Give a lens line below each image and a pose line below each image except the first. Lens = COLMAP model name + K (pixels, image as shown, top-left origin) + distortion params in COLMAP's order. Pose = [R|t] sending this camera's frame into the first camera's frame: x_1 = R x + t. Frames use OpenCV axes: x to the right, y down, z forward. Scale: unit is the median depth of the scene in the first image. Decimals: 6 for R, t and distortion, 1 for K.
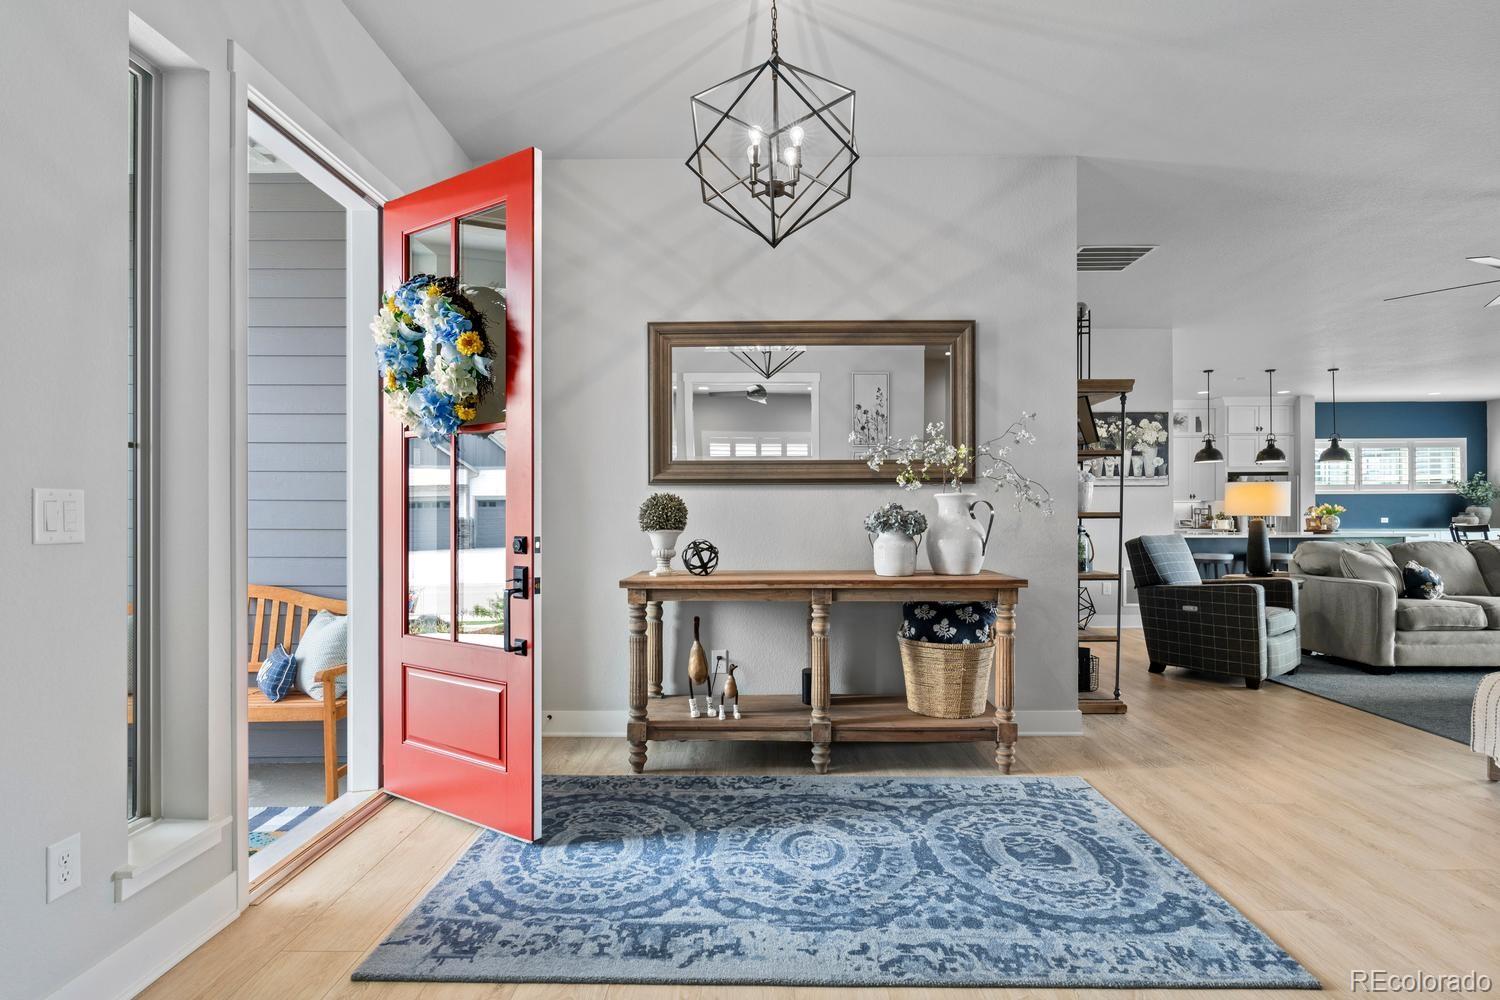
lens RADIAL K [[765.4, 0, 752.9], [0, 765.4, 514.9], [0, 0, 1]] dist [-0.003287, -0.000755]
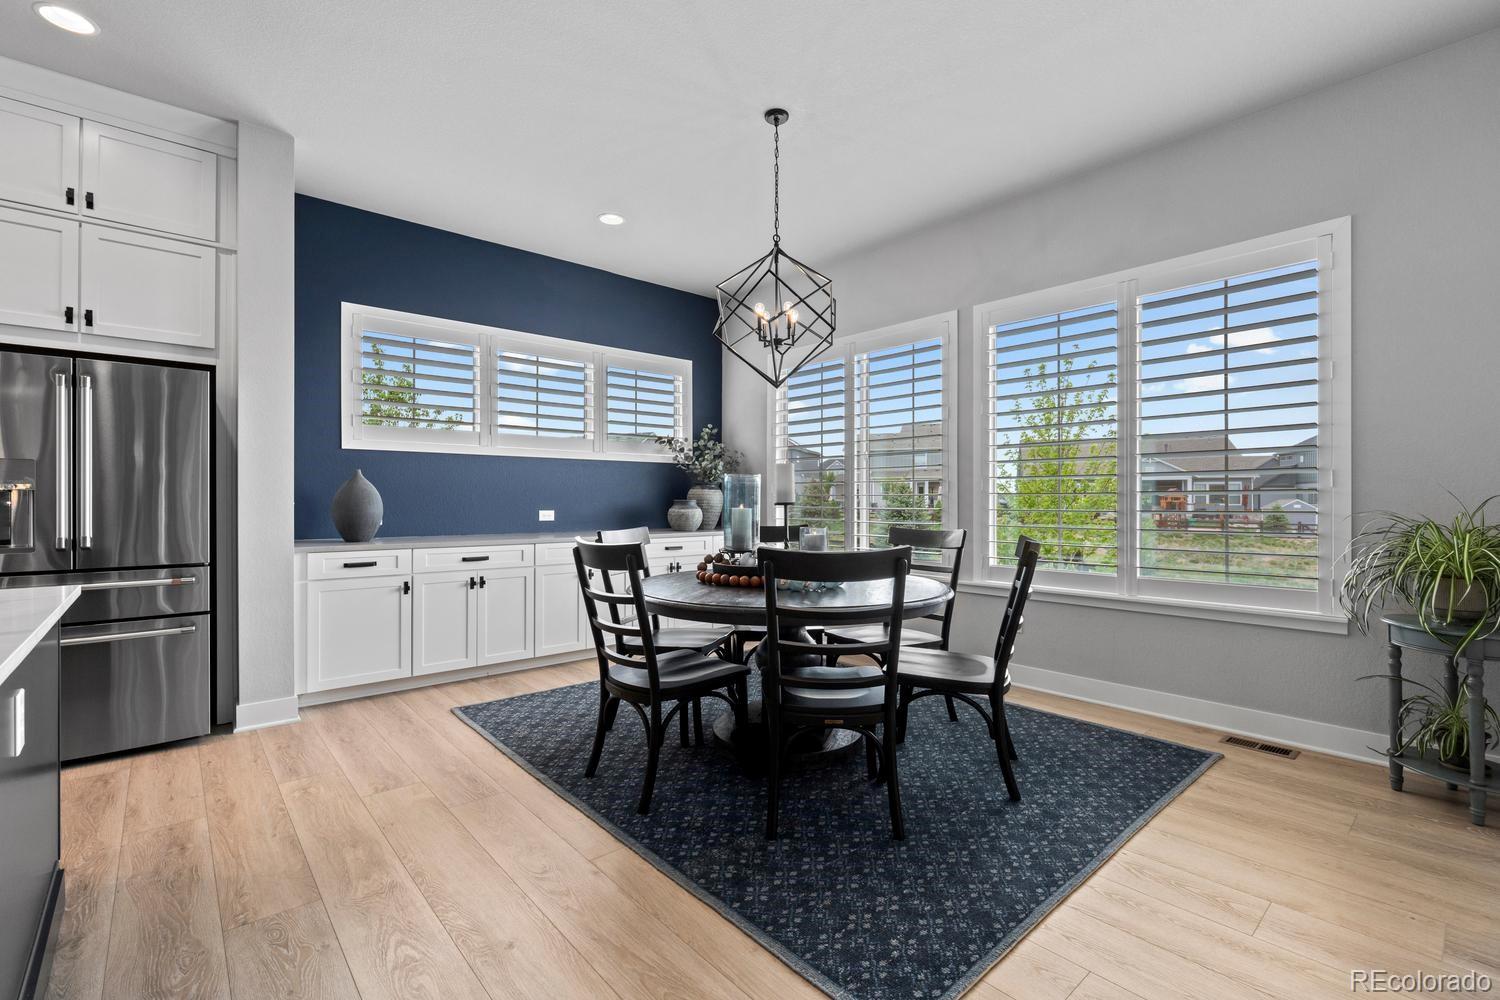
lens RADIAL K [[669.9, 0, 751.8], [0, 669.9, 500.5], [0, 0, 1]] dist [-0.000866, -0.000057]
pose [[0.740916, 0.004353, 0.671583, 1.386442], [-0.003332, 0.999991, -0.002805, -0.003139], [-0.671589, -0.000159, 0.740924, 1.325379]]
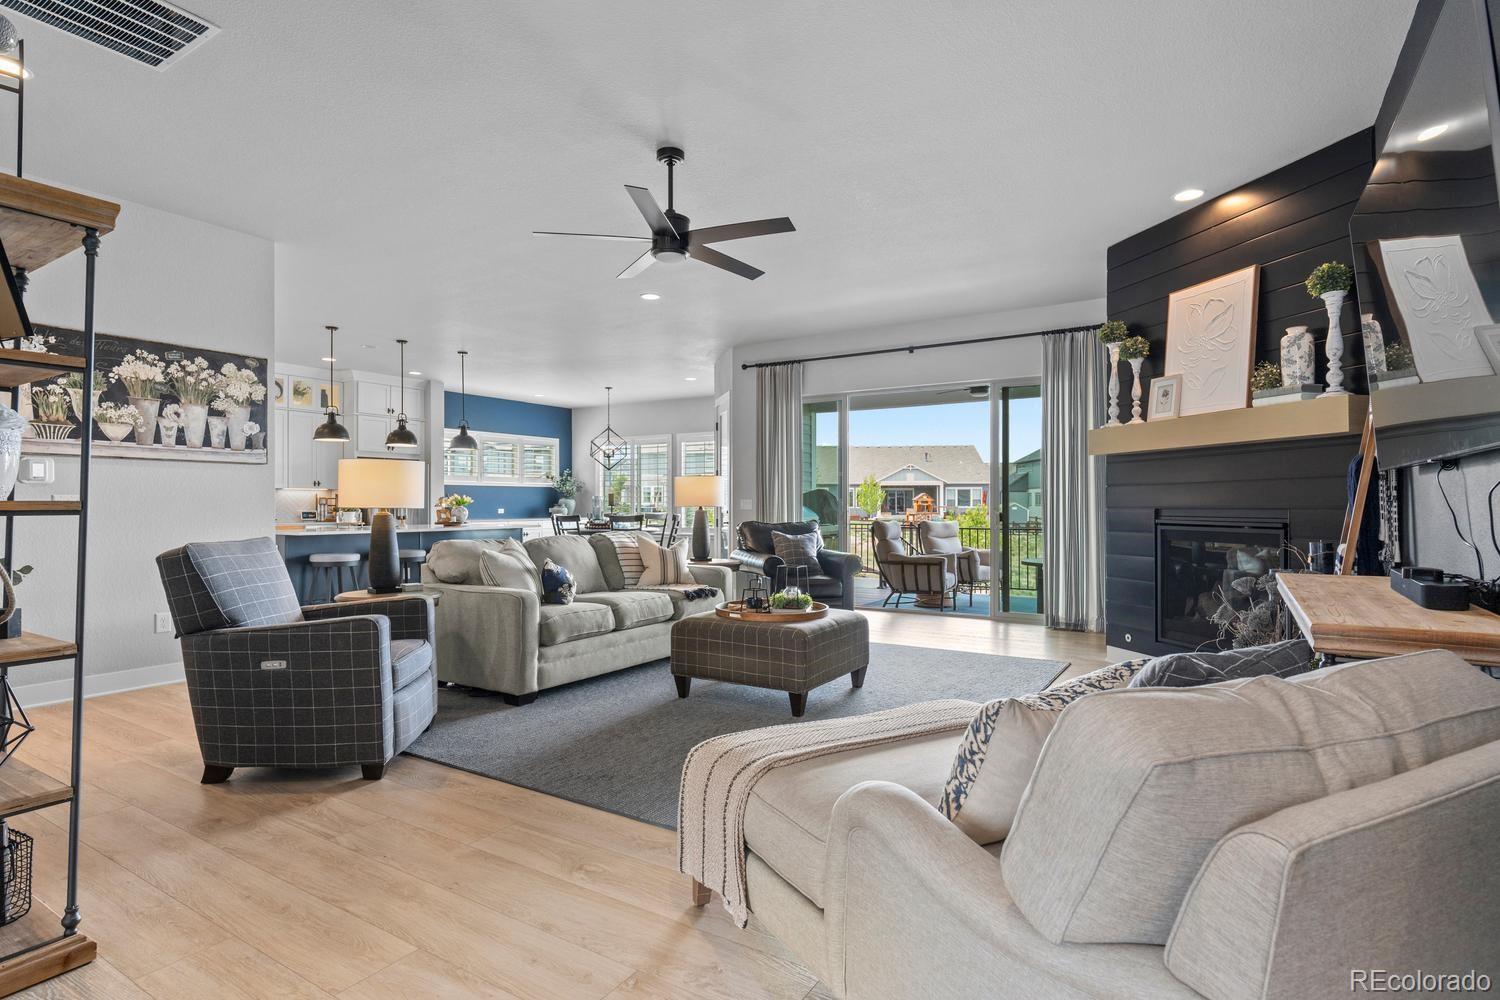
lens RADIAL K [[765.4, 0, 753.2], [0, 765.4, 507.2], [0, 0, 1]] dist [-0.003287, -0.000755]
pose [[0.519827, 0.000008, 0.854271, 0.226106], [-0.002079, 0.999997, 0.001255, -0.000987], [-0.854269, -0.002428, 0.519826, 0.327905]]
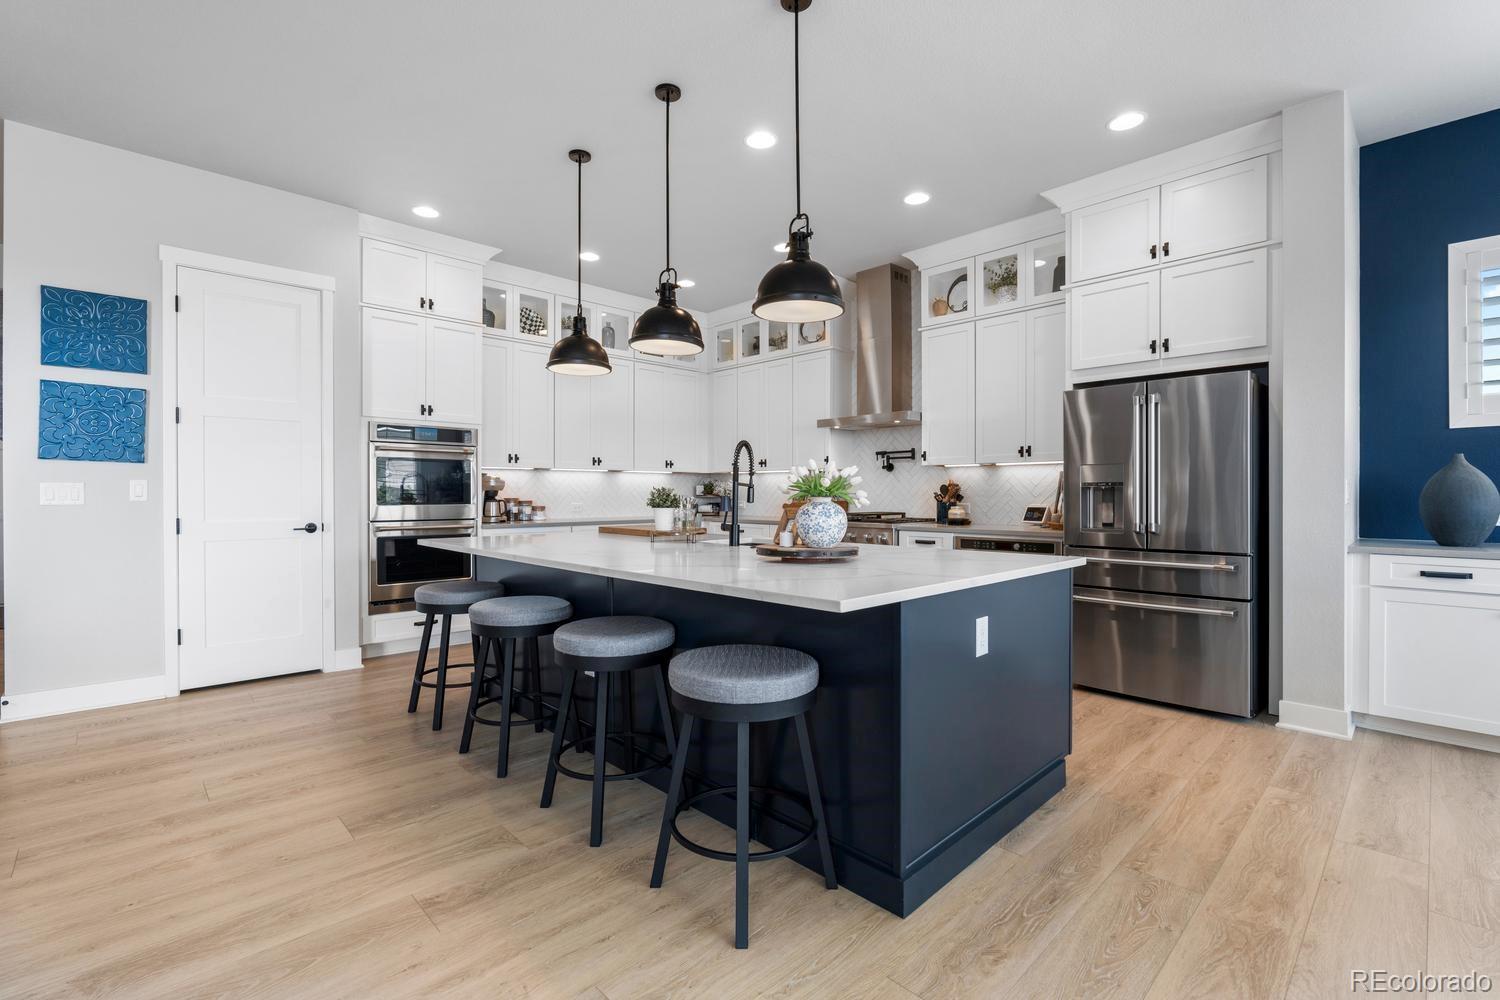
lens RADIAL K [[669.9, 0, 750.8], [0, 669.9, 500.3], [0, 0, 1]] dist [-0.000866, -0.000057]
pose [[0.703014, 0.009173, -0.711117, 1.526364], [-0.002280, 0.999941, 0.010645, -0.002756], [0.711172, -0.005862, 0.702993, 1.325833]]
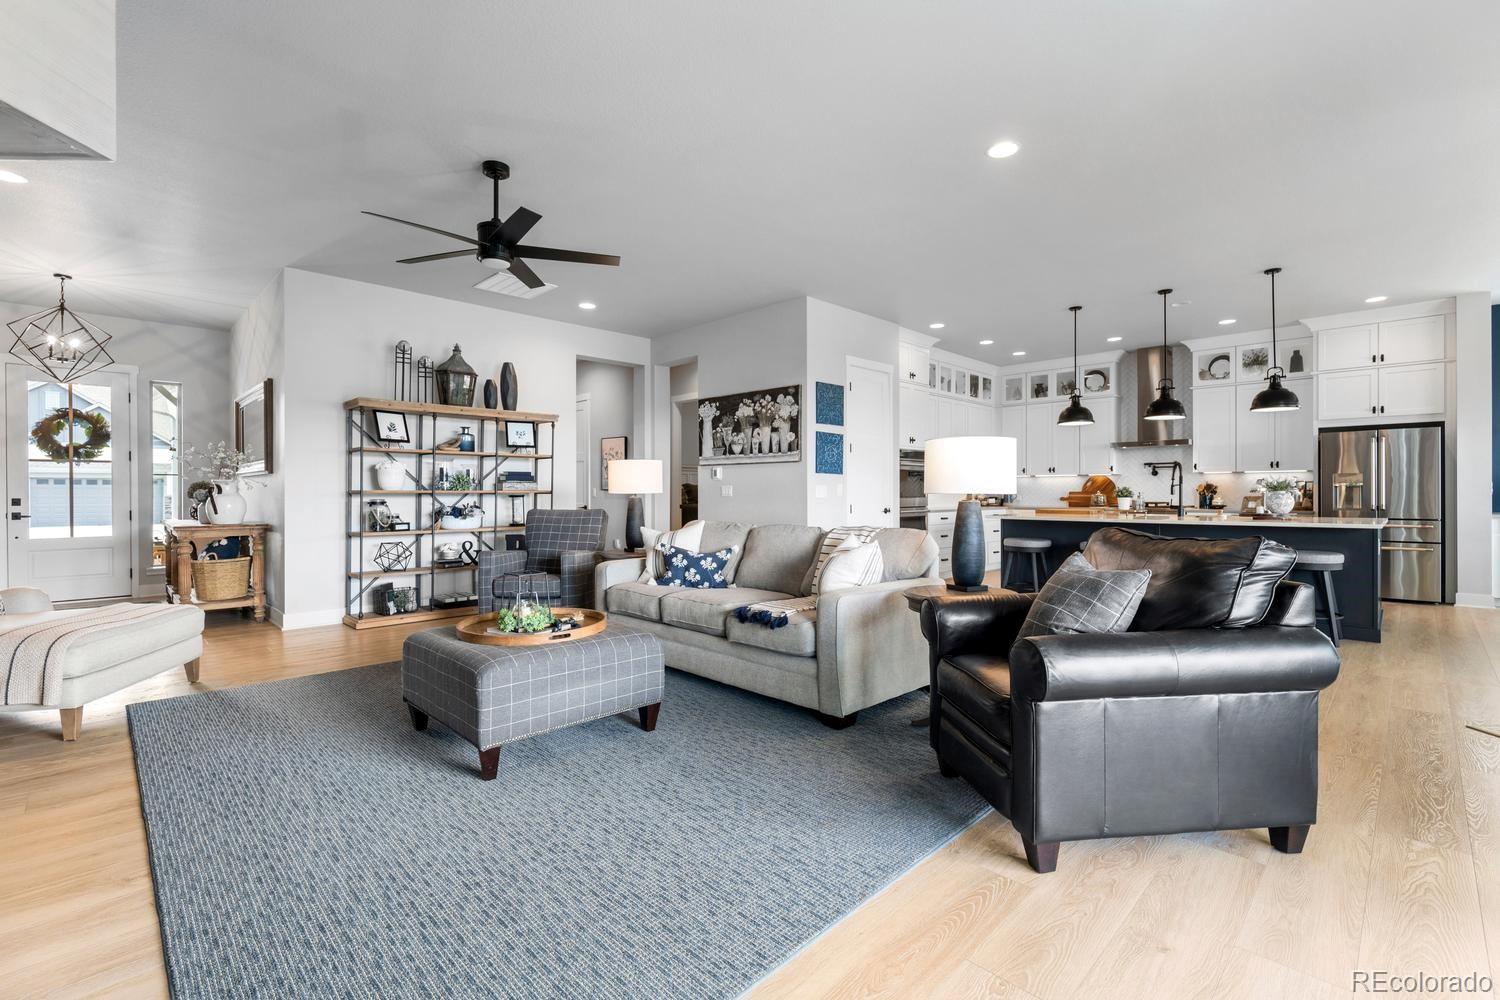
lens RADIAL K [[669.9, 0, 756.9], [0, 669.9, 495.6], [0, 0, 1]] dist [-0.000866, -0.000057]
pose [[0.718661, 0.004346, -0.695347, 1.382589], [0.000992, 0.999973, 0.007275, -0.001885], [0.695360, -0.005918, 0.718637, 0.455827]]
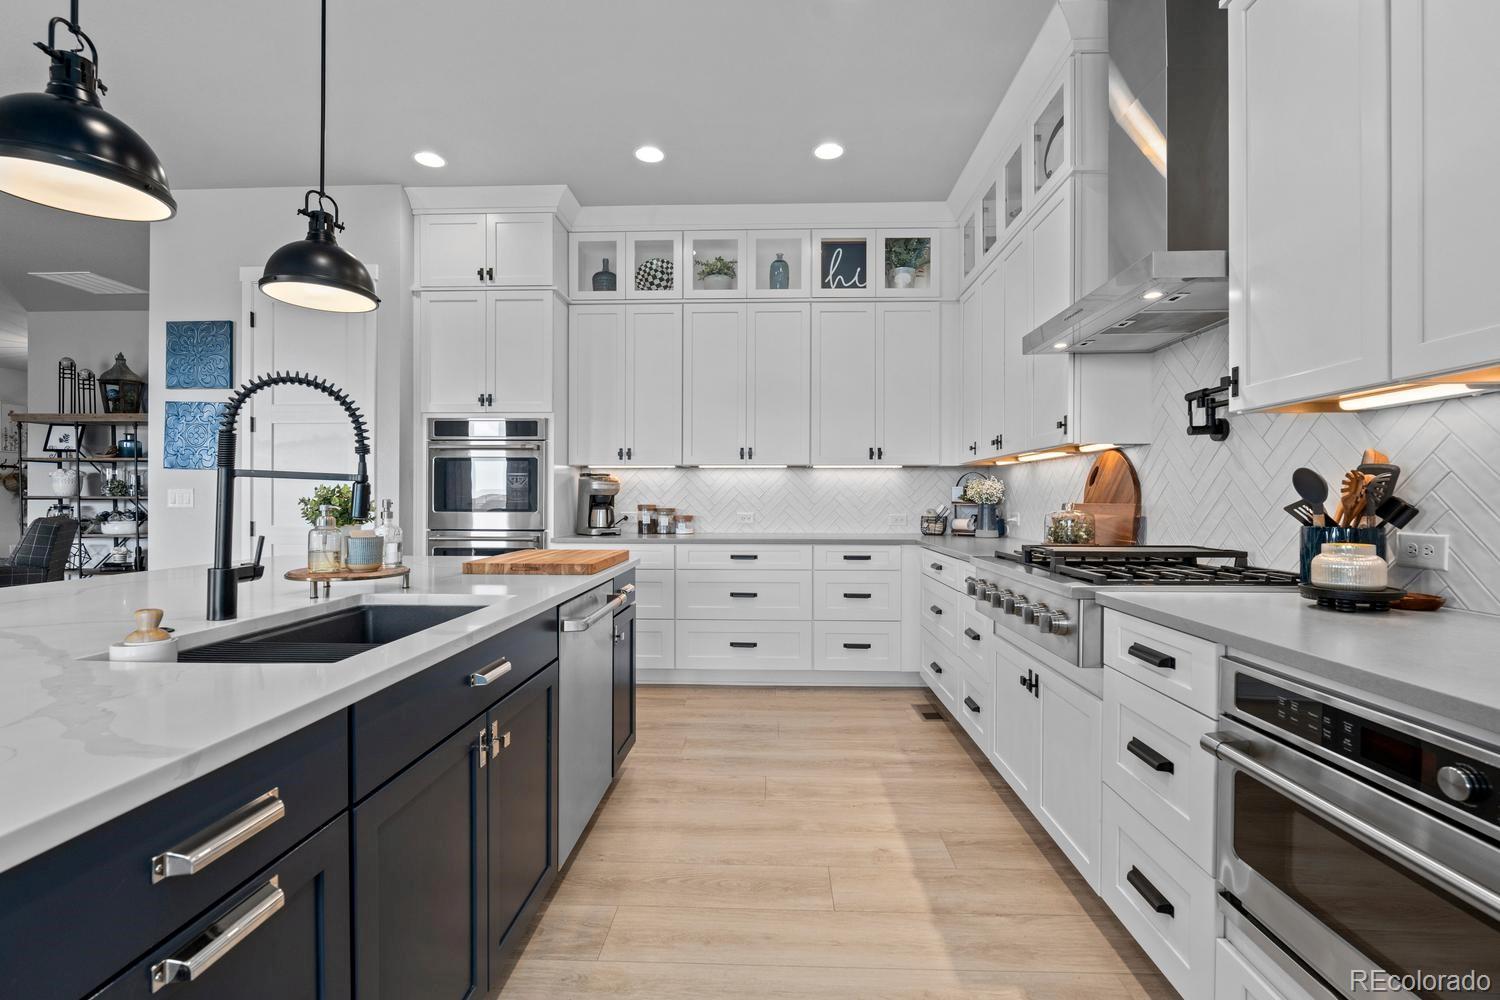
lens RADIAL K [[669.9, 0, 752.1], [0, 669.9, 499.0], [0, 0, 1]] dist [-0.000866, -0.000057]
pose [[-0.029217, 0.000816, -0.999573, 1.353357], [-0.002720, 0.999996, 0.000896, -0.002427], [0.999569, 0.002745, -0.029214, 1.901115]]
